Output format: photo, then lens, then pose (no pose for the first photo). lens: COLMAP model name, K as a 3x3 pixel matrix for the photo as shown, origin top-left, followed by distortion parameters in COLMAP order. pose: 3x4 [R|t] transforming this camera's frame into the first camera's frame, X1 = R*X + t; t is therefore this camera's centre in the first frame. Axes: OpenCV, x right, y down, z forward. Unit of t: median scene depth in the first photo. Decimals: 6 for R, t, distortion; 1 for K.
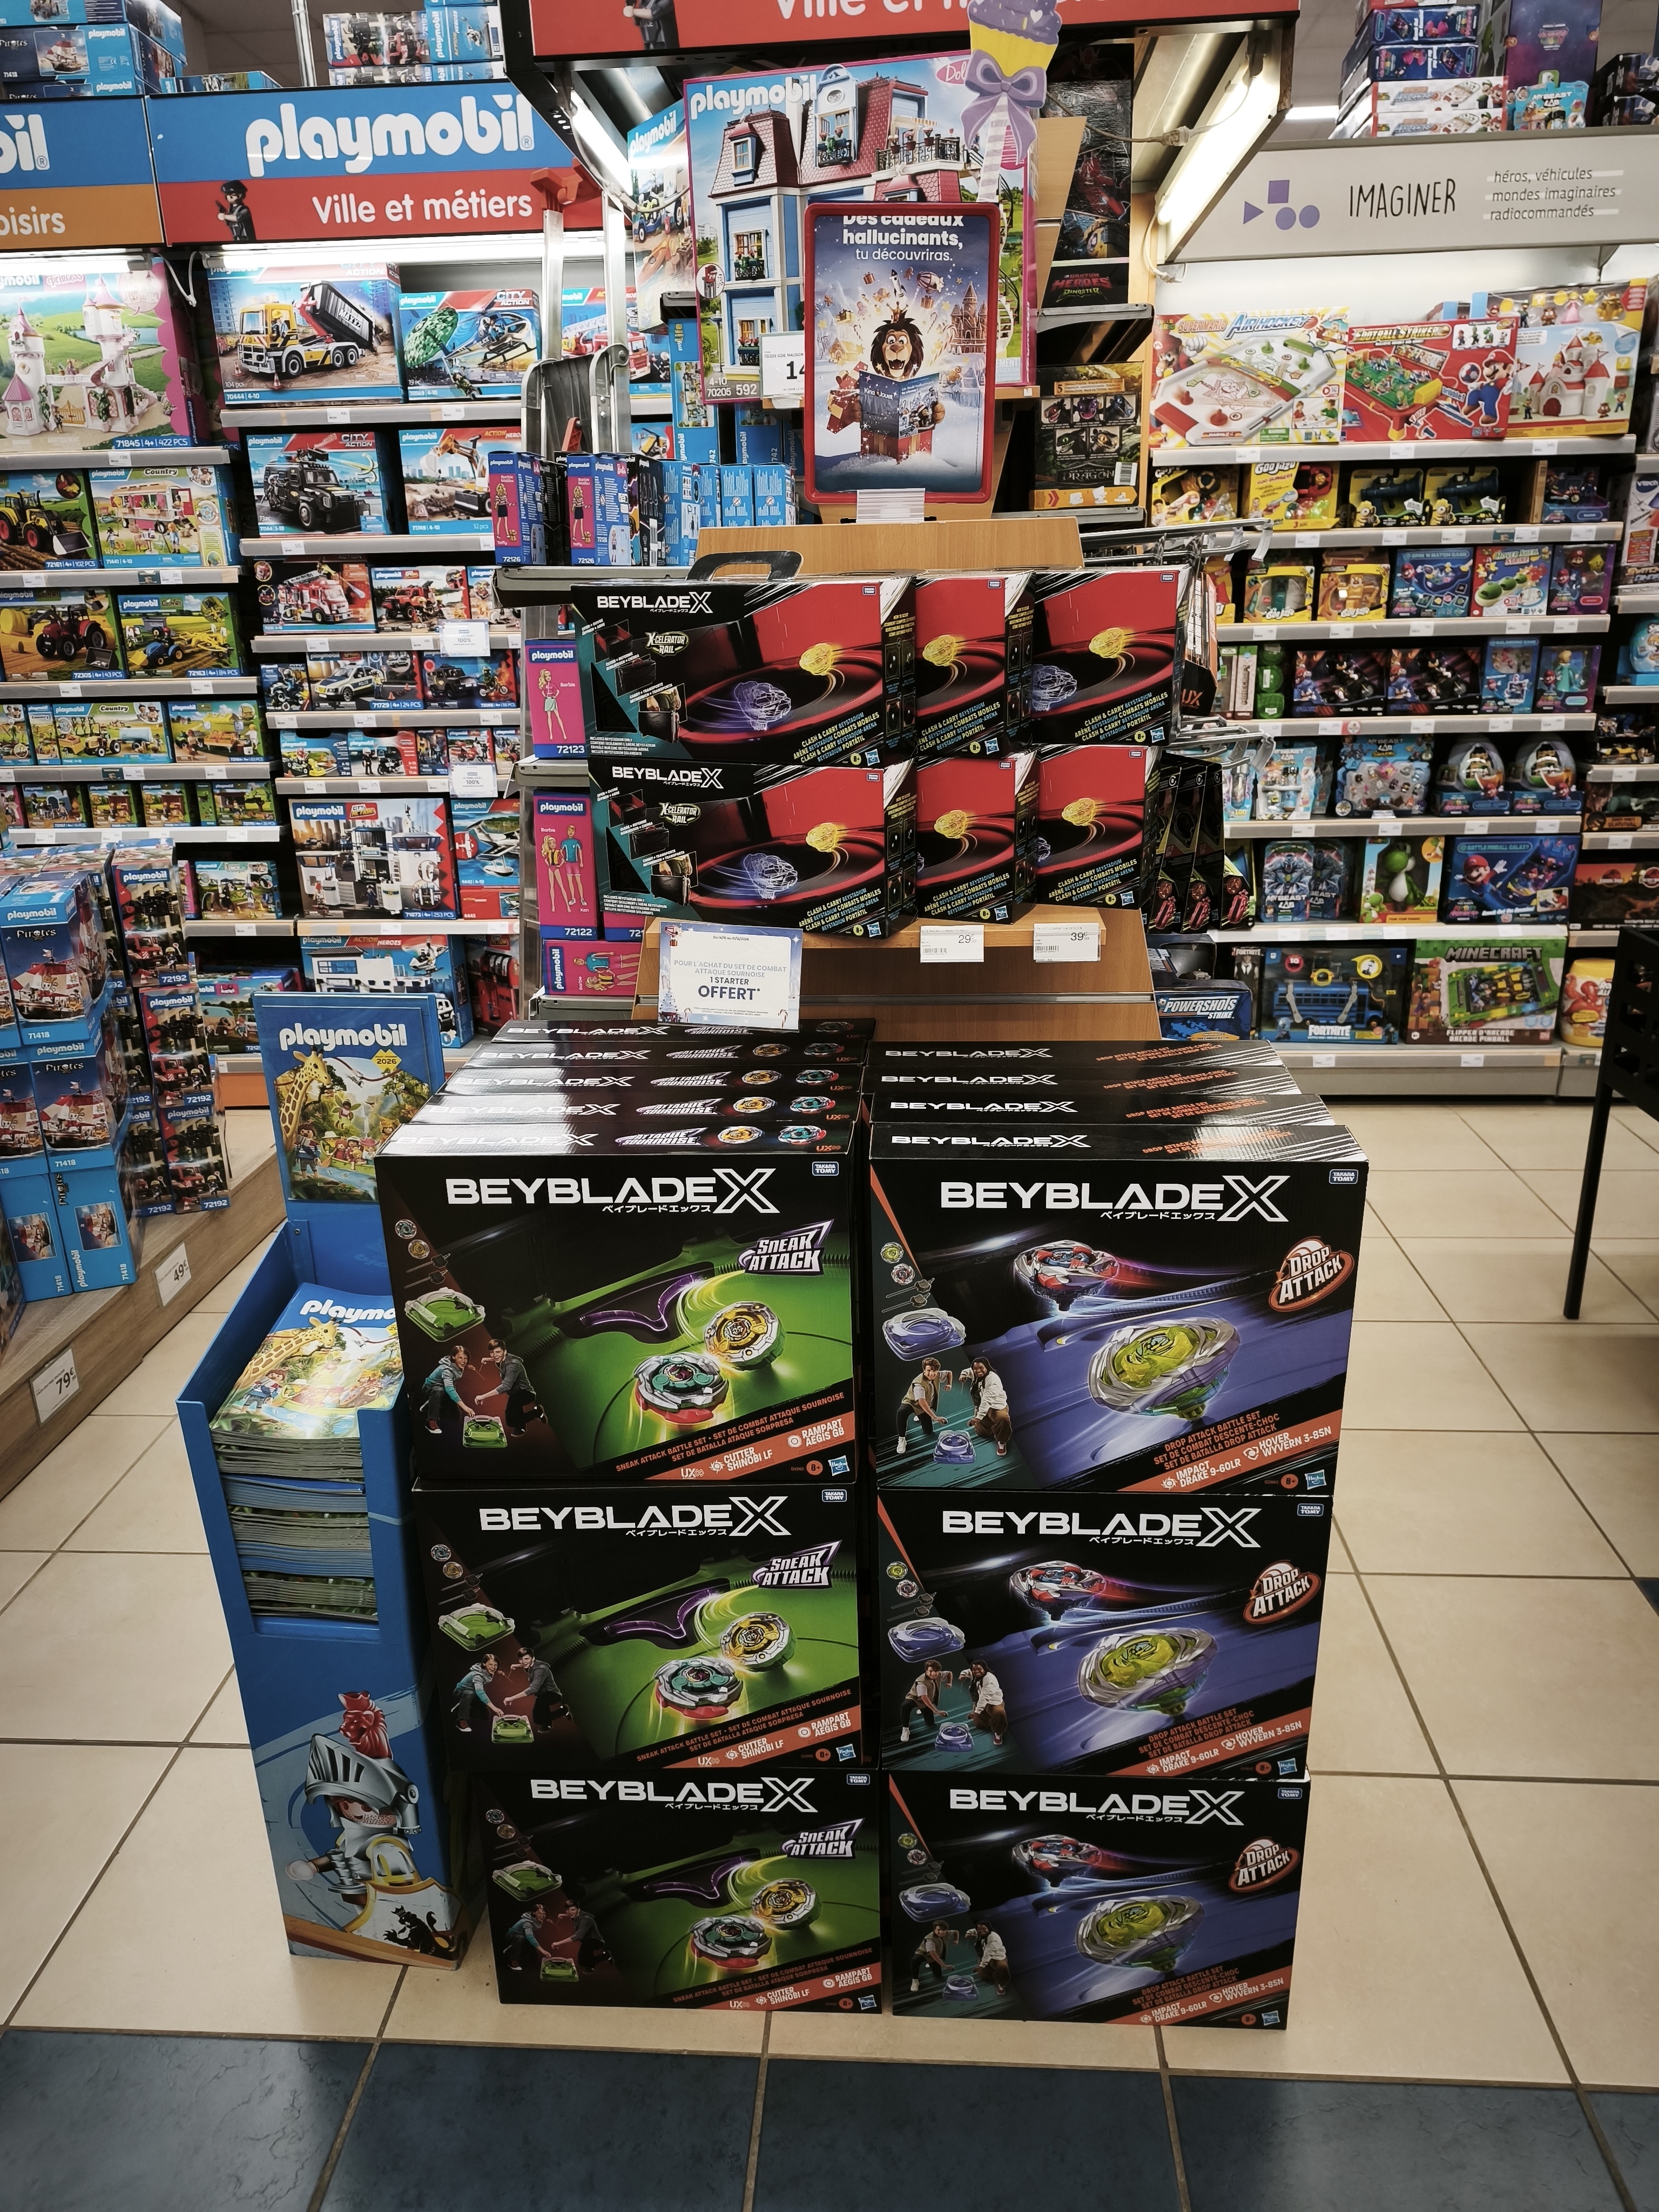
lens RADIAL K [[1483.4, 0, 806.1], [0, 1483.4, 1100.6], [0, 0, 1]] dist [0.007095, -0.011249]
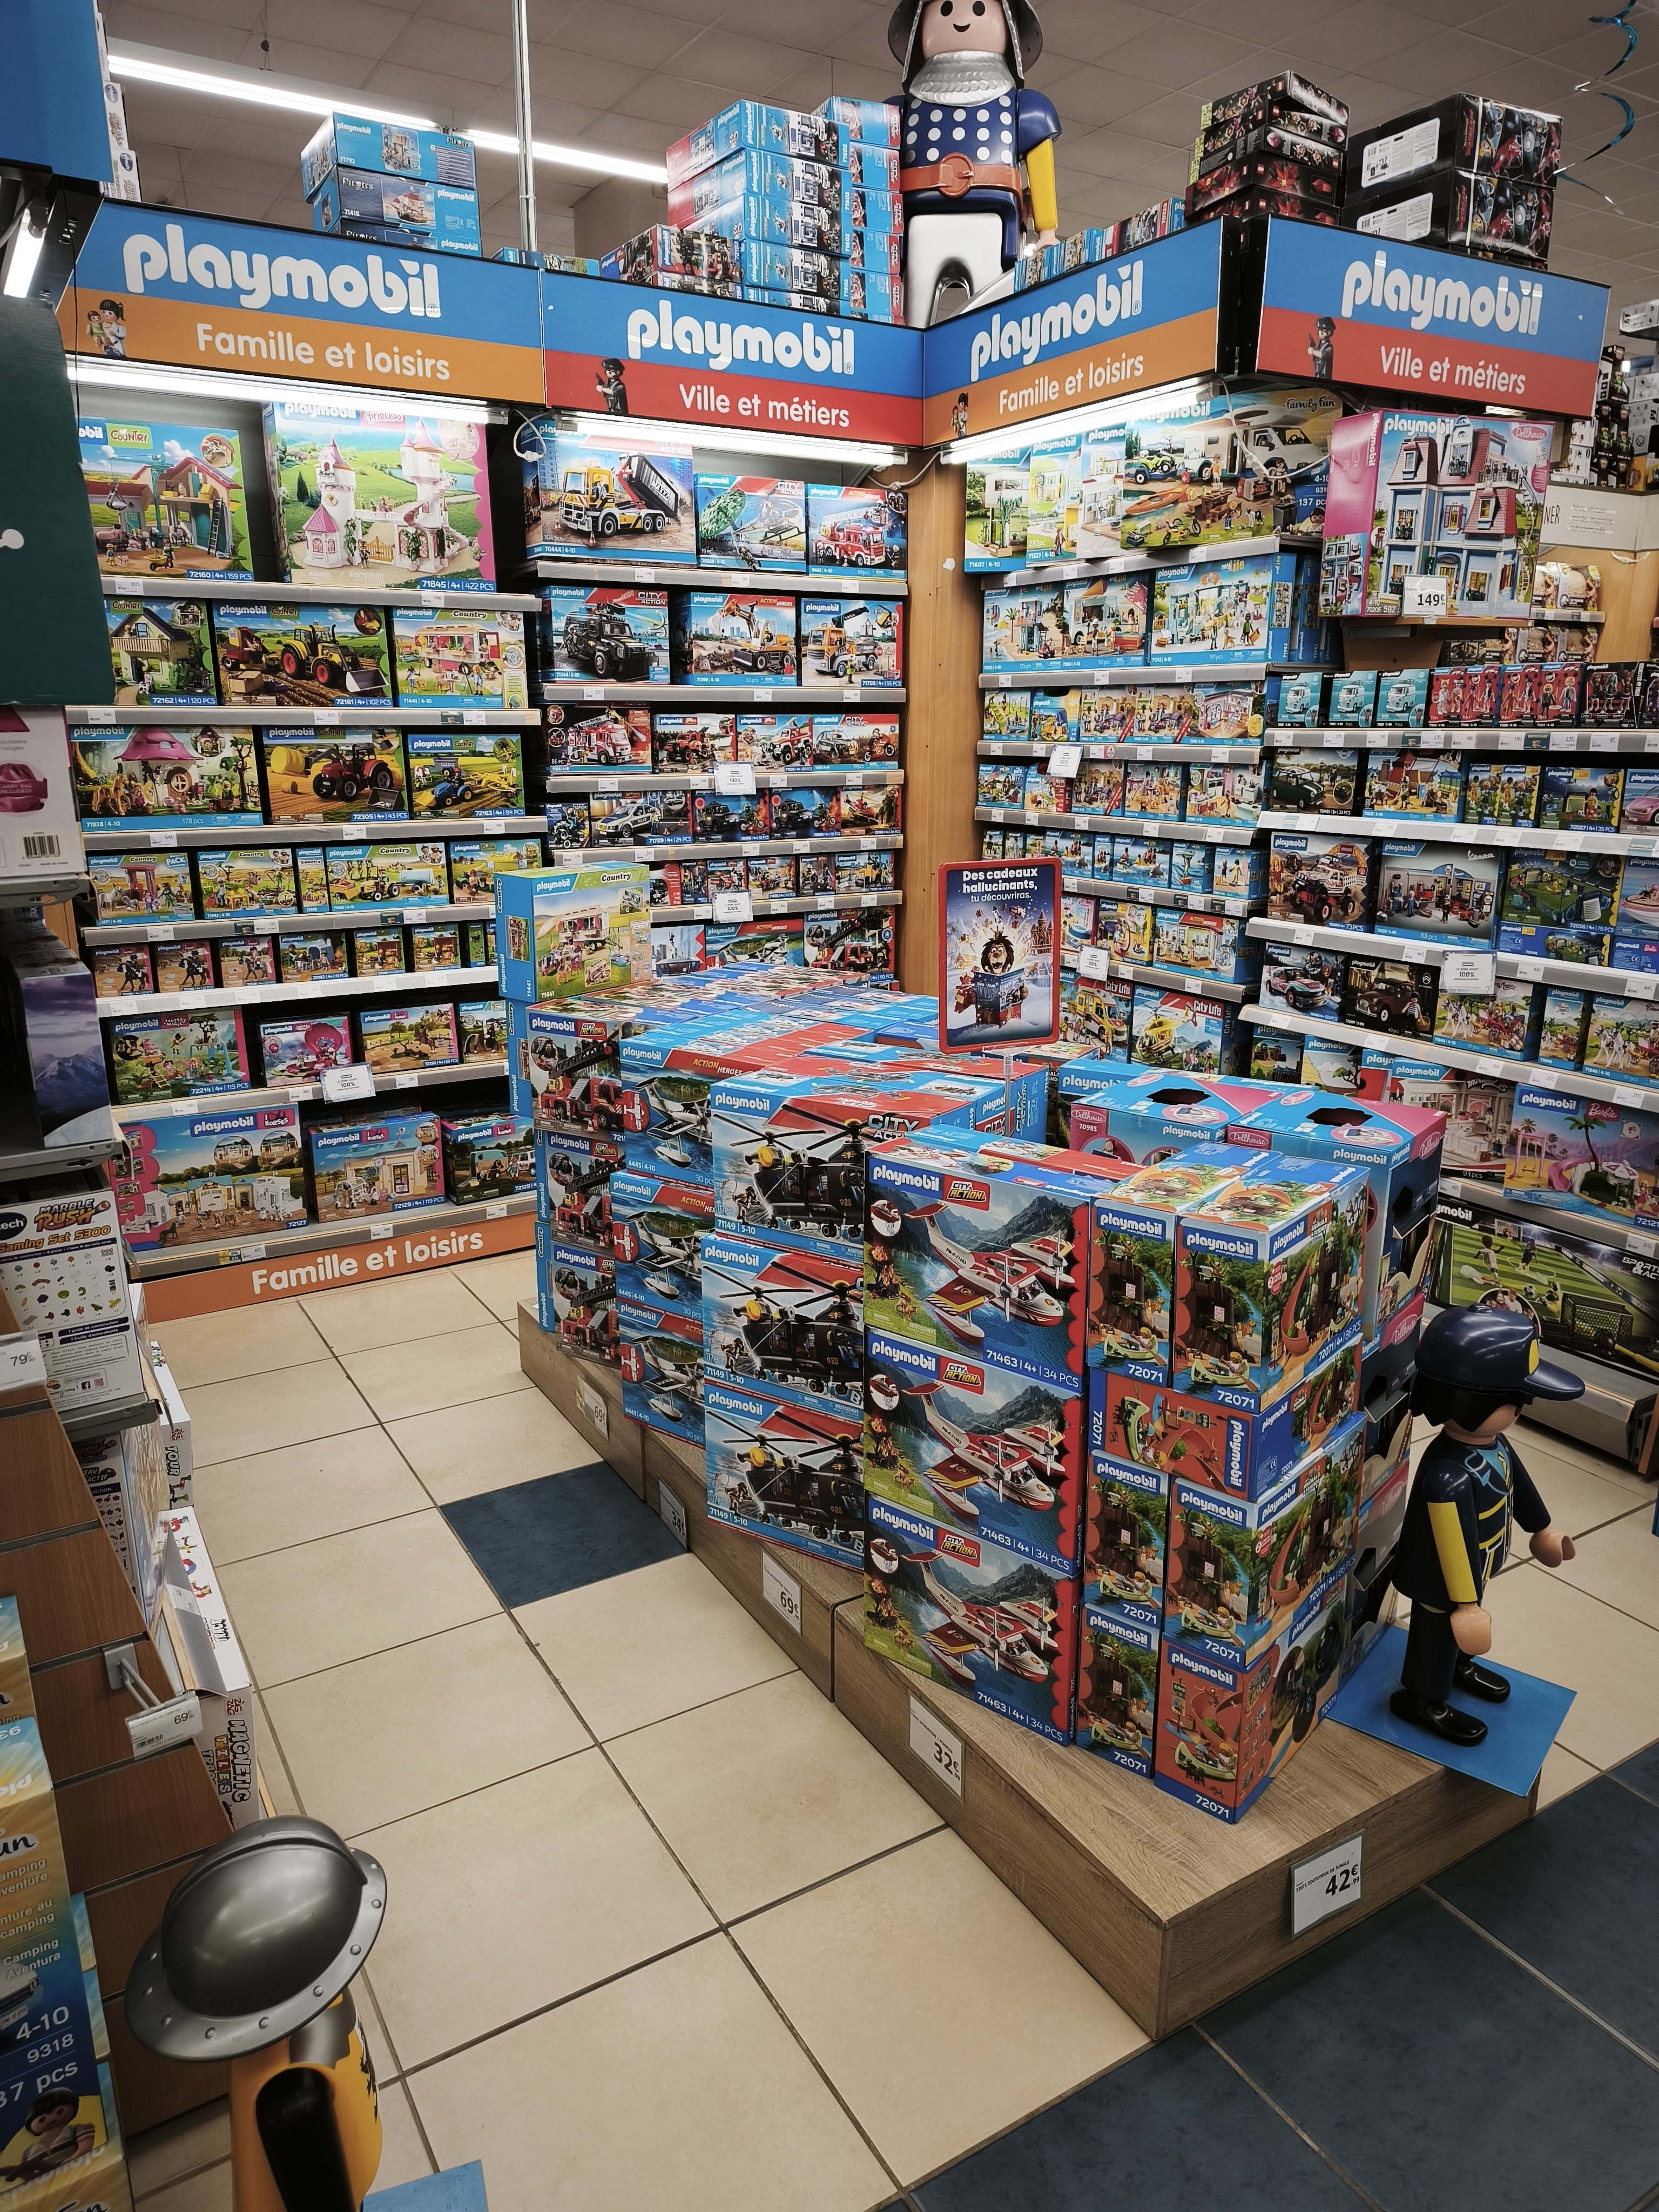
lens RADIAL K [[1483.4, 0, 860.2], [0, 1483.4, 1134.0], [0, 0, 1]] dist [0.007095, -0.011249]
pose [[0.824263, -0.130461, 0.550973, -0.834516], [0.171285, 0.984952, -0.023024, -0.011487], [-0.539678, 0.113351, 0.834205, 0.066107]]
